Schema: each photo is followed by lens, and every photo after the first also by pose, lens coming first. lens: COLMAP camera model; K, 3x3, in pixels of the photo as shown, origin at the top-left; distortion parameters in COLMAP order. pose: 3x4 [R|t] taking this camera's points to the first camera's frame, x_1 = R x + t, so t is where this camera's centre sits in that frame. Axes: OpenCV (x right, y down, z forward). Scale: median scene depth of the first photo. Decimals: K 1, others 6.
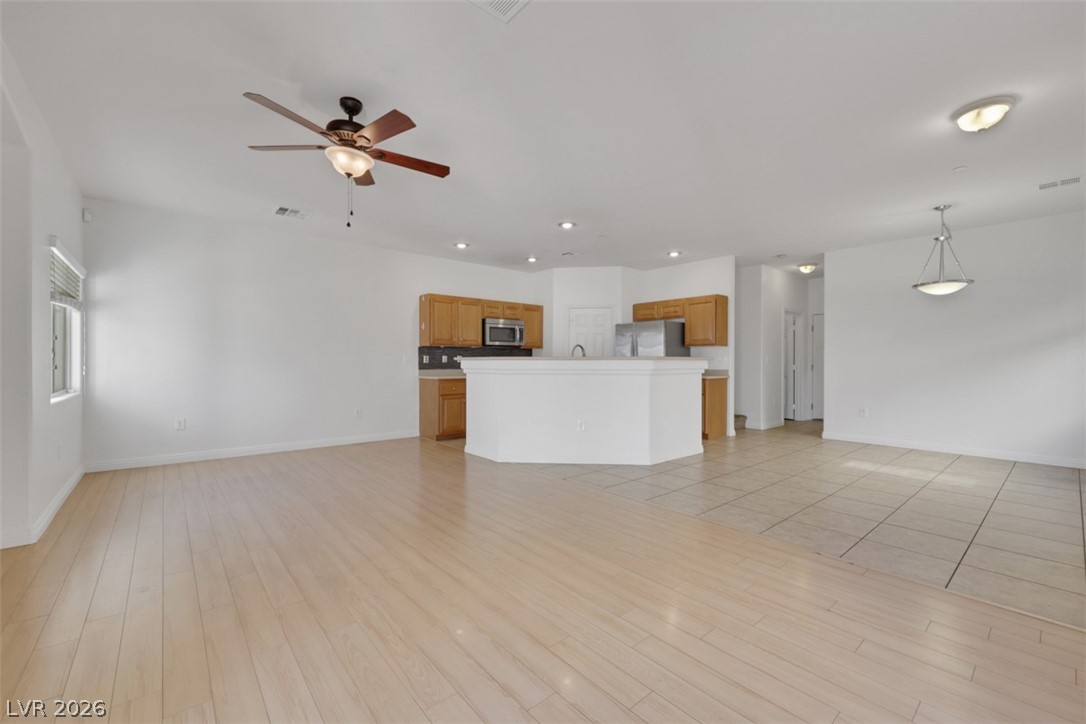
lens RADIAL K [[443.2, 0, 543.1], [0, 443.2, 365.0], [0, 0, 1]] dist [-0.000391, -0.000194]
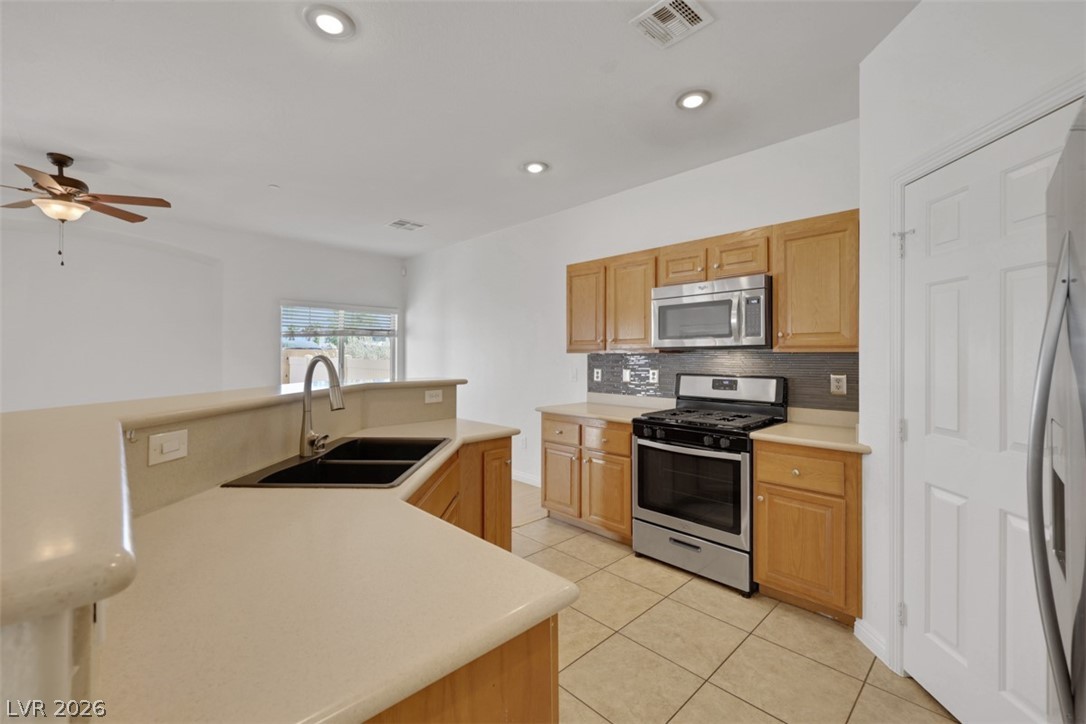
lens RADIAL K [[448.9, 0, 542.0], [0, 448.9, 357.9], [0, 0, 1]] dist [-0.001059, 0.000085]
pose [[0.072711, 0.000751, -0.997353, 0.331718], [-0.009078, 0.999959, 0.000091, -0.035945], [0.997312, 0.009047, 0.072715, 0.895710]]
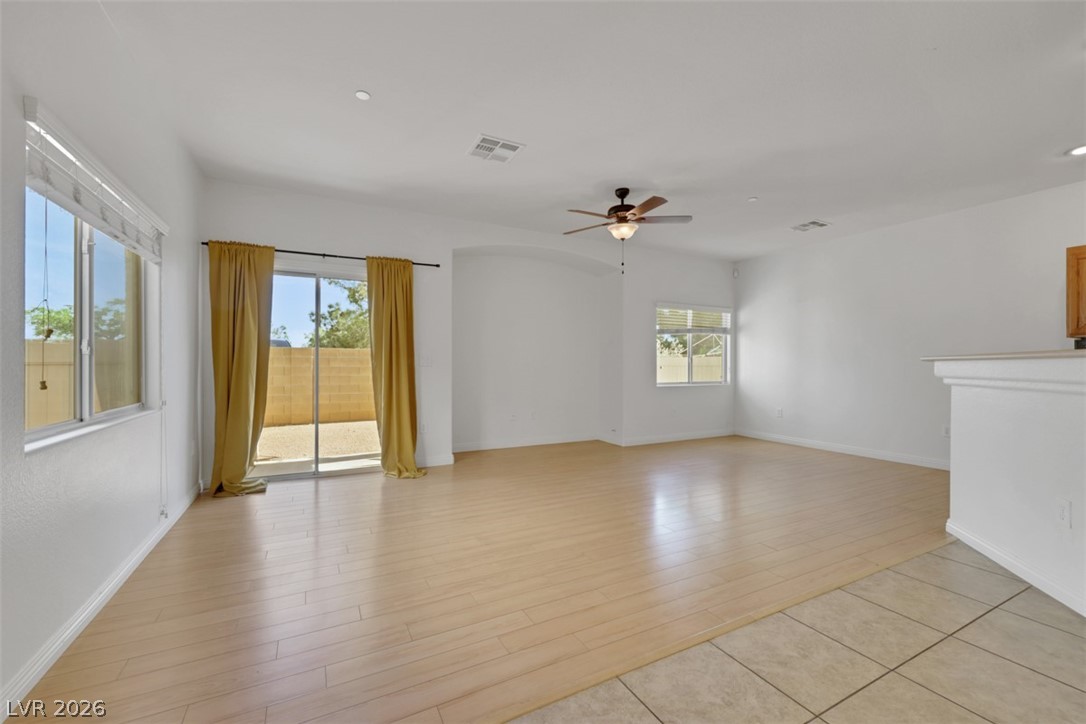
lens RADIAL K [[443.2, 0, 543.1], [0, 443.2, 365.0], [0, 0, 1]] dist [-0.000391, -0.000194]
pose [[-0.213381, -0.003989, -0.976961, 0.446722], [-0.009505, 0.999953, -0.002007, 0.000460], [0.976923, 0.008858, -0.213409, 0.440059]]
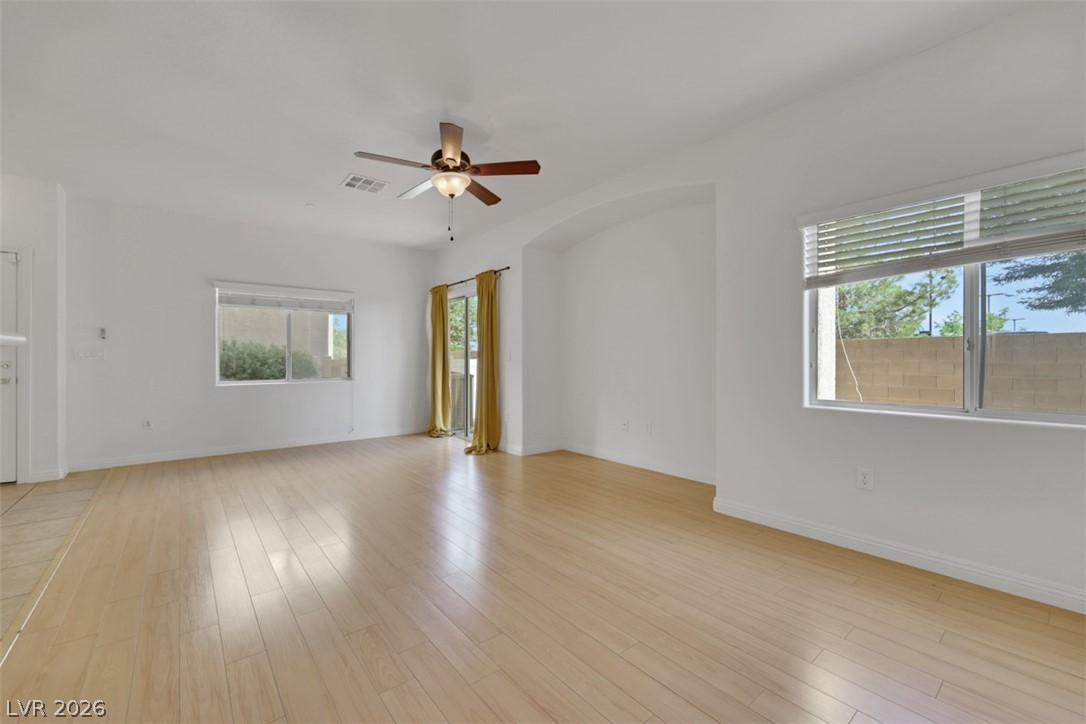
lens RADIAL K [[448.9, 0, 542.0], [0, 448.9, 357.9], [0, 0, 1]] dist [-0.001059, 0.000085]
pose [[-0.999977, -0.004317, 0.005282, -0.283337], [-0.004309, 0.999990, 0.001513, -0.005421], [-0.005289, 0.001490, -0.999985, 0.903490]]
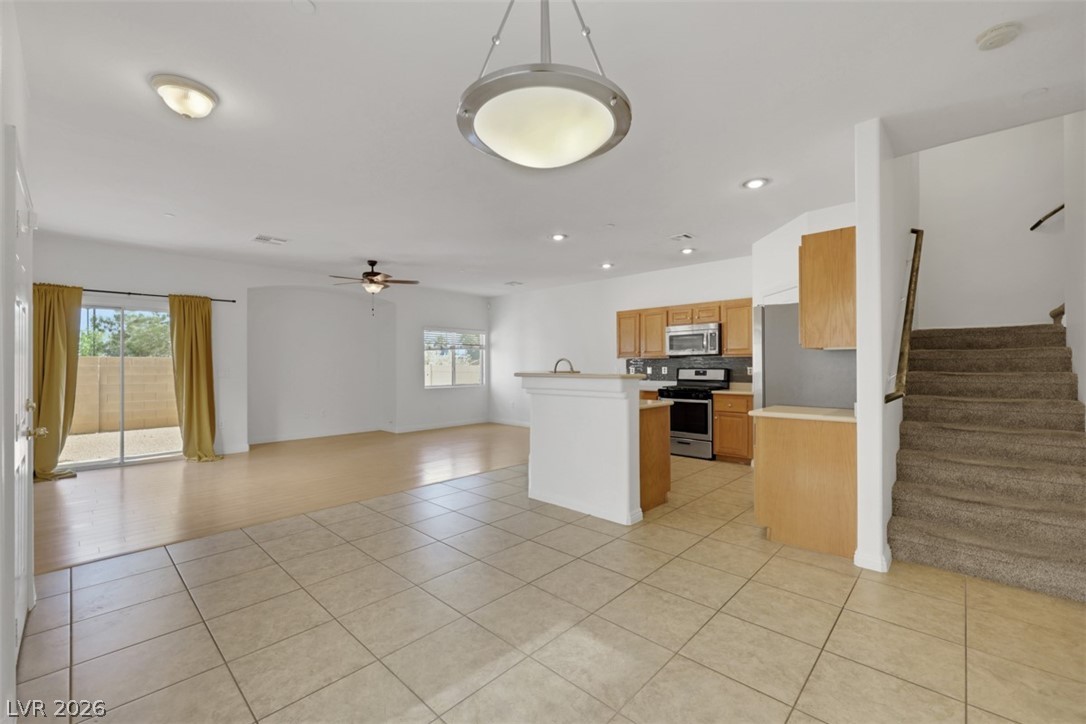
lens RADIAL K [[445.1, 0, 538.9], [0, 445.1, 363.9], [0, 0, 1]] dist [-0.000623, 0.000062]
pose [[0.111485, -0.007174, -0.993740, 0.801064], [-0.003100, 0.999967, -0.007567, -0.021337], [0.993761, 0.003924, 0.111459, 0.662147]]
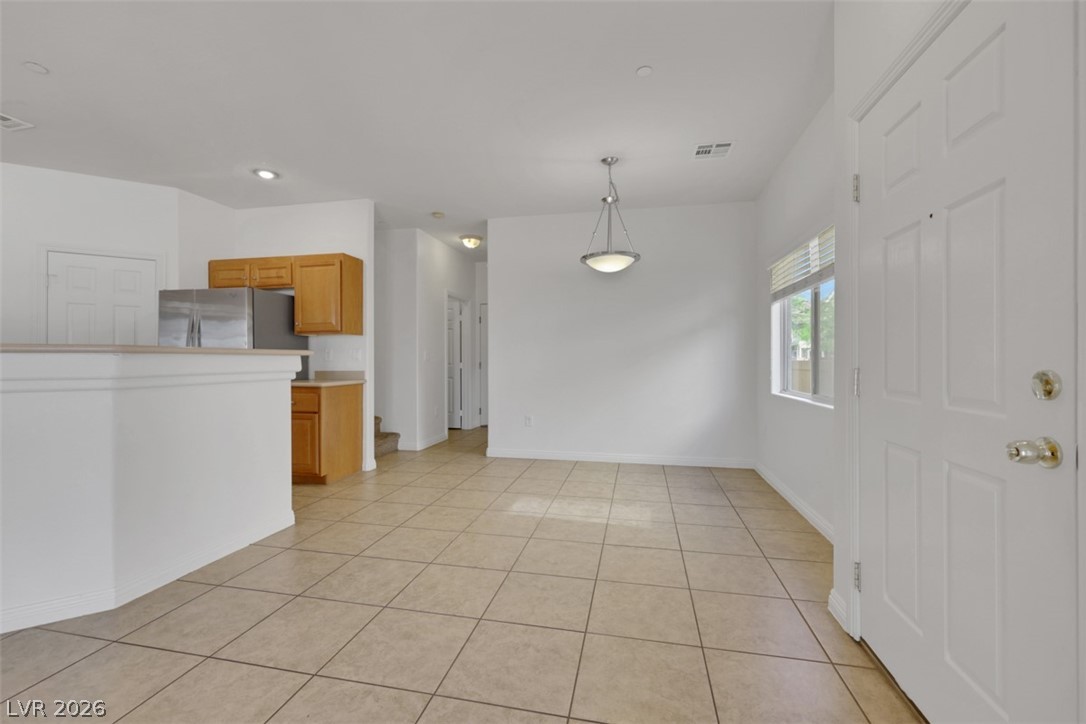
lens RADIAL K [[448.9, 0, 542.0], [0, 448.9, 357.9], [0, 0, 1]] dist [-0.001059, 0.000085]
pose [[0.791262, -0.000940, 0.611477, 0.218176], [0.007821, 0.999933, -0.008583, -0.000370], [-0.611427, 0.011574, 0.791216, 0.305579]]
